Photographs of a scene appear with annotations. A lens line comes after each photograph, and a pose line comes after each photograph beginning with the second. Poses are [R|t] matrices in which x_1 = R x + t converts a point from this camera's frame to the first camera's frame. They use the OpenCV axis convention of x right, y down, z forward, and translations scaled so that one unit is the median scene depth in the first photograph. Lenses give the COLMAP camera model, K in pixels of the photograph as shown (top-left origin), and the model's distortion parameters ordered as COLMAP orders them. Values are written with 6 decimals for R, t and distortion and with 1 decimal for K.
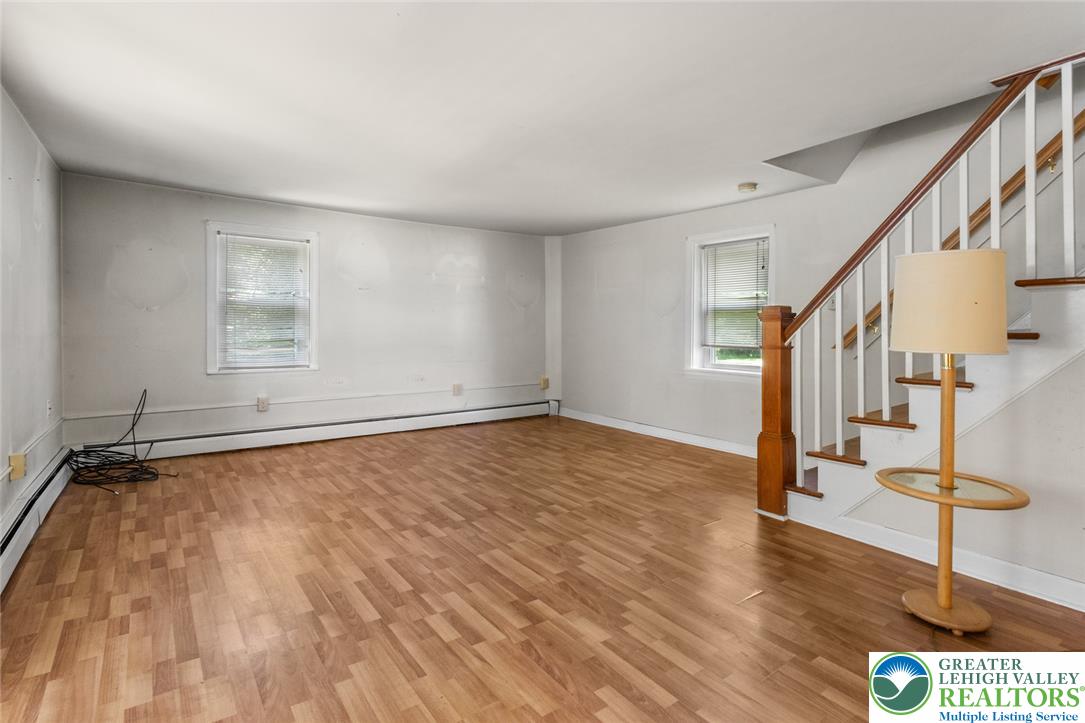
lens RADIAL K [[534.5, 0, 537.0], [0, 534.5, 325.9], [0, 0, 1]] dist [0.000040, 0.000611]
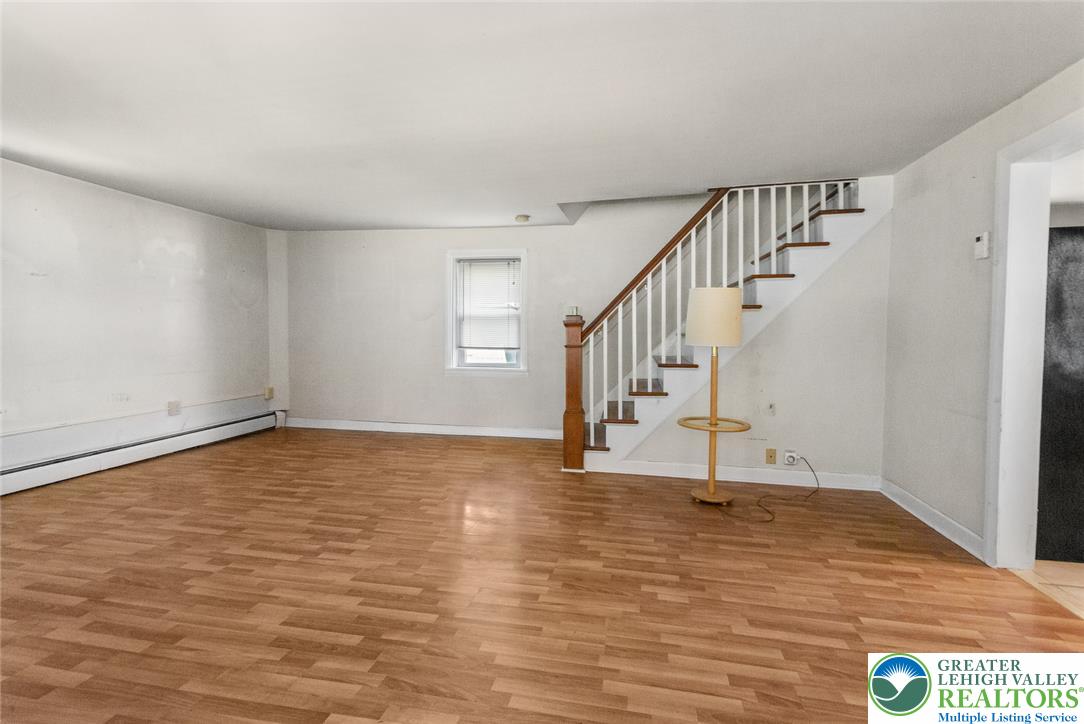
lens RADIAL K [[524.0, 0, 541.4], [0, 524.0, 342.6], [0, 0, 1]] dist [-0.000333, 0.000398]
pose [[0.736957, -0.012320, 0.675827, -0.515192], [-0.003792, 0.999743, 0.022359, 0.001889], [-0.675929, -0.019040, 0.736721, 0.089531]]
